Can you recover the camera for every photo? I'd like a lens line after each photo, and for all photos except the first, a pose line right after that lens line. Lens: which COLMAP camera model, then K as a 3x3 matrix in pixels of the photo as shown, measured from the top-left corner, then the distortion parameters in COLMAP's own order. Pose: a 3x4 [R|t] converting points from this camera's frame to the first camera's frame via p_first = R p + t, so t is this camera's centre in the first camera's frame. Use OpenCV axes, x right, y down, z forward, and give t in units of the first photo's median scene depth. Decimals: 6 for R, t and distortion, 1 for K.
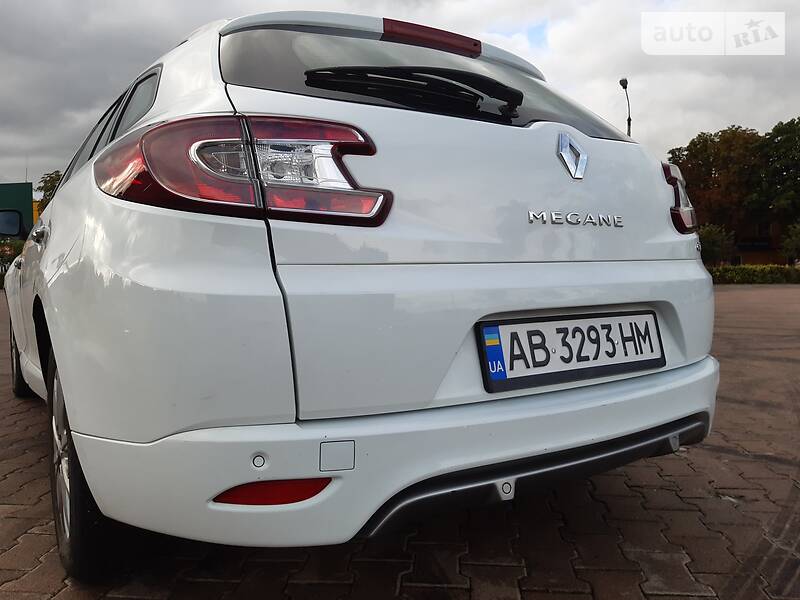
lens RADIAL K [[625.2, 0, 396.5], [0, 625.2, 297.9], [0, 0, 1]] dist [0.079466, -0.139545]
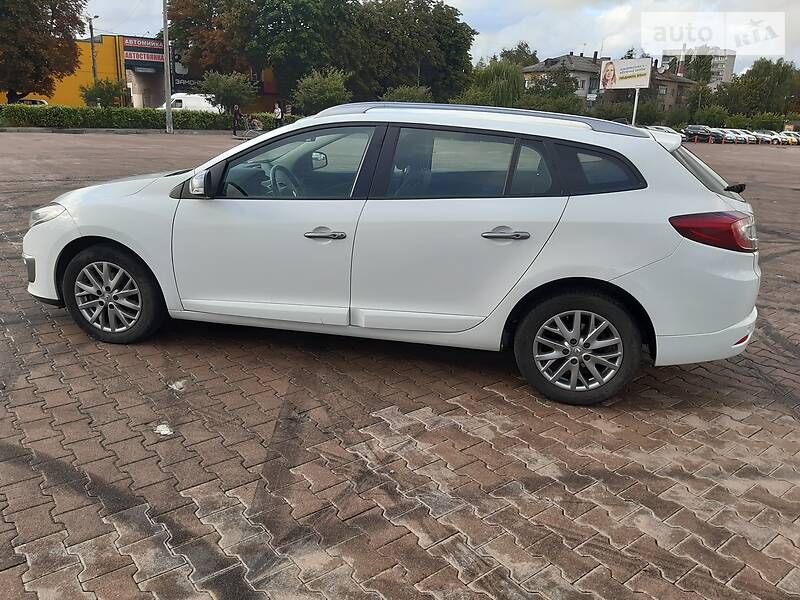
lens RADIAL K [[616.3, 0, 400.0], [0, 616.3, 300.0], [0, 0, 1]] dist [0.075778, -0.125753]
pose [[0.709324, -0.163447, 0.685671, -2.844602], [-0.022991, 0.966863, 0.254260, -0.509412], [-0.704508, -0.196117, 0.682061, 0.097282]]
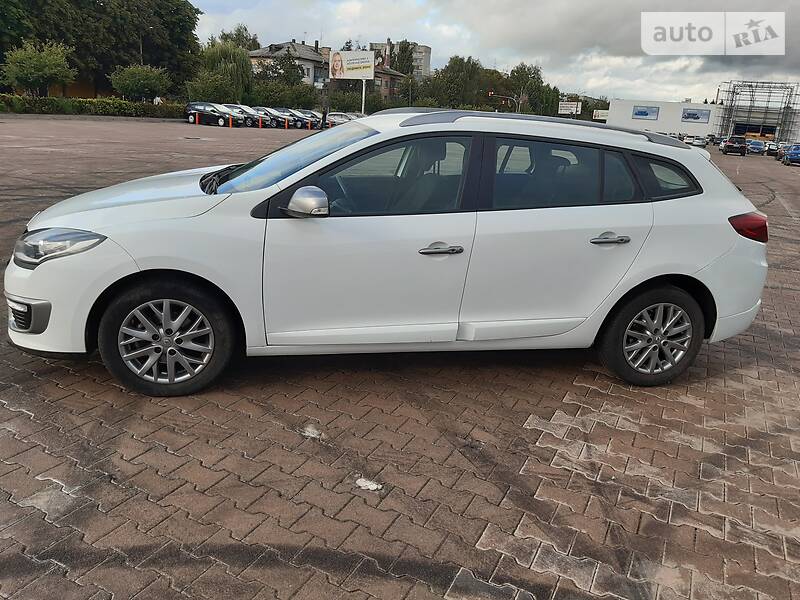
lens RADIAL K [[612.0, 0, 394.0], [0, 612.0, 302.8], [0, 0, 1]] dist [0.056316, -0.093566]
pose [[0.361226, -0.238442, 0.901477, -3.582676], [-0.037946, 0.962195, 0.269707, -0.561034], [-0.931706, -0.131633, 0.338522, 1.445781]]
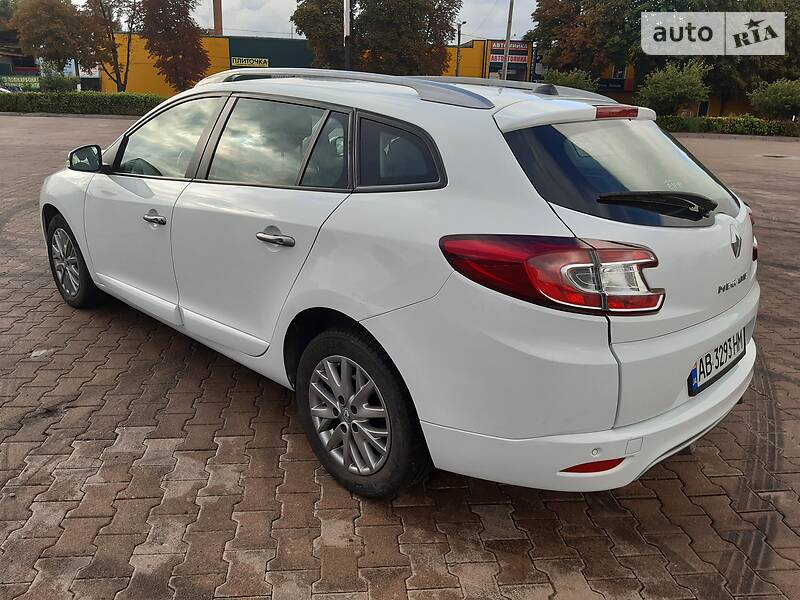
lens RADIAL K [[620.8, 0, 400.0], [0, 620.8, 300.0], [0, 0, 1]] dist [0.077719, -0.134022]
pose [[0.974966, -0.022800, 0.221183, -0.896714], [-0.038276, 0.962672, 0.267952, -0.477436], [-0.219035, -0.269710, 0.937699, -0.328713]]
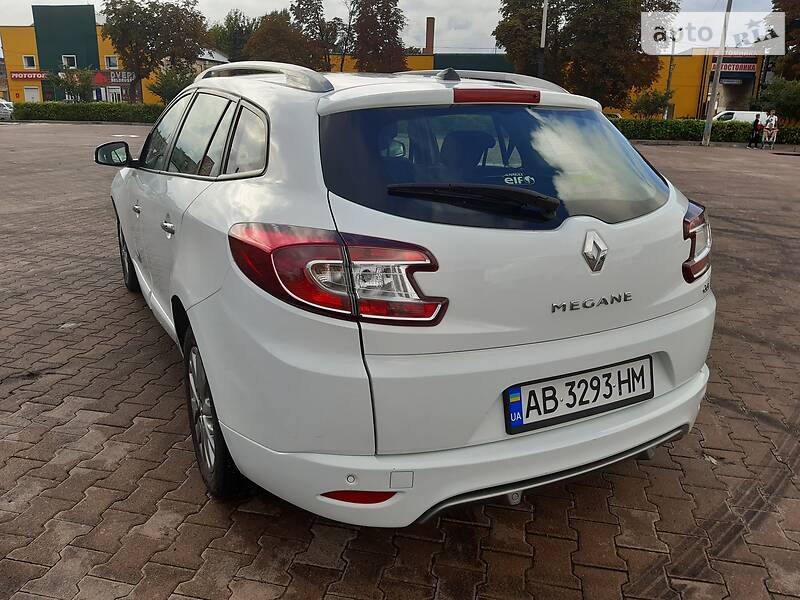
lens RADIAL K [[625.4, 0, 398.7], [0, 625.4, 299.9], [0, 0, 1]] dist [0.077139, -0.132422]
pose [[0.994628, 0.063109, -0.082055, -0.002792], [-0.040119, 0.965727, 0.256442, -0.444806], [0.095427, -0.251773, 0.963070, -0.284107]]
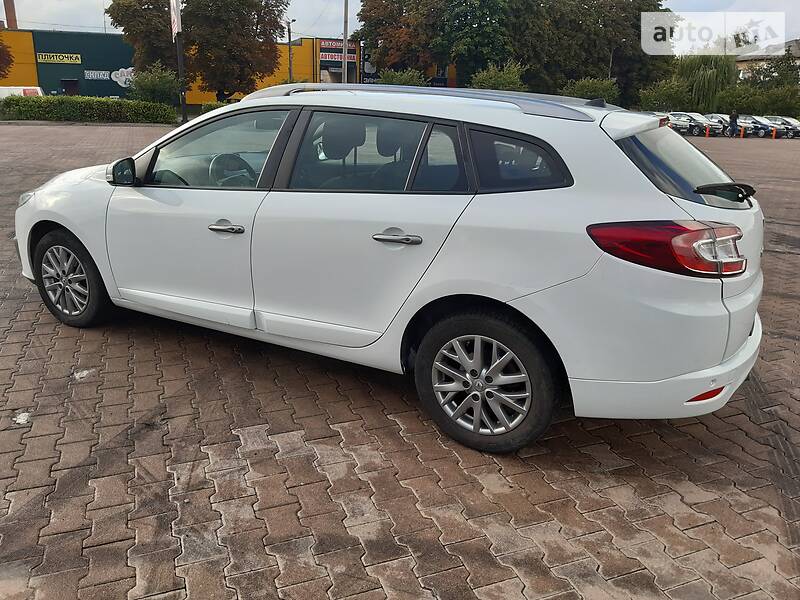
lens RADIAL K [[620.8, 0, 400.0], [0, 620.8, 300.0], [0, 0, 1]] dist [0.077719, -0.134022]
pose [[0.883093, -0.104576, 0.457395, -1.791533], [-0.022618, 0.964224, 0.264122, -0.492394], [-0.468652, -0.243589, 0.849135, -0.280566]]
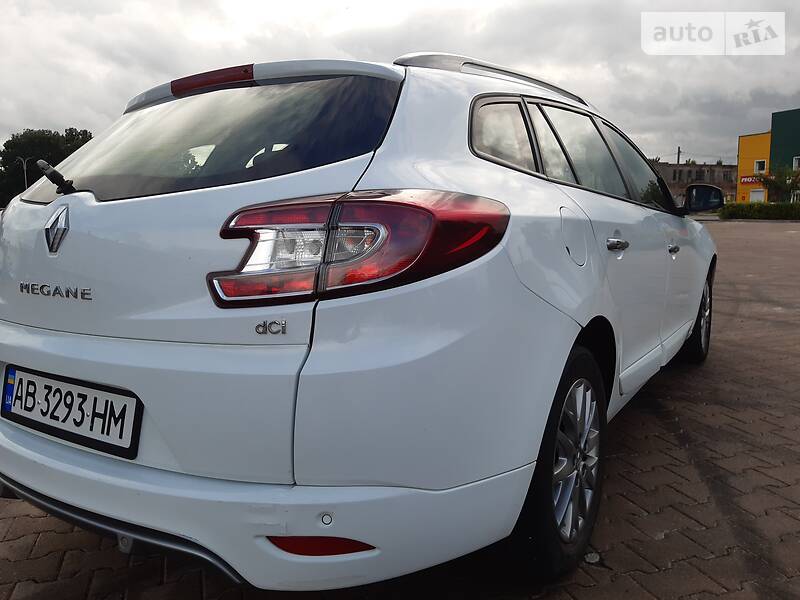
lens RADIAL K [[620.8, 0, 400.0], [0, 620.8, 300.0], [0, 0, 1]] dist [0.077719, -0.134022]
pose [[0.401611, 0.135783, -0.905689, 1.489023], [-0.023589, 0.990153, 0.137986, -0.268799], [0.915507, -0.034052, 0.400859, 1.111913]]
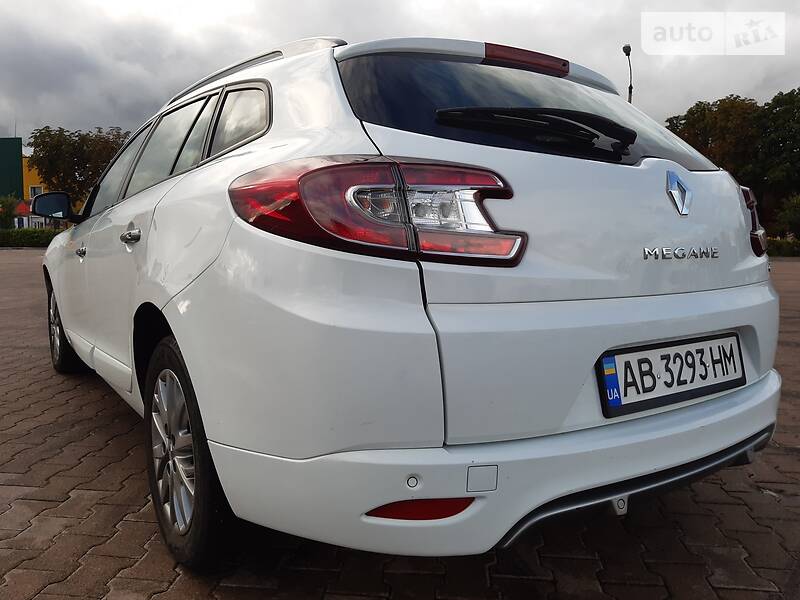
lens RADIAL K [[625.4, 0, 398.7], [0, 625.4, 299.9], [0, 0, 1]] dist [0.077139, -0.132422]
pose [[0.999644, 0.018967, 0.018750, -0.213448], [-0.020080, 0.997931, 0.061076, -0.101601], [-0.017553, -0.061431, 0.997957, -0.069088]]
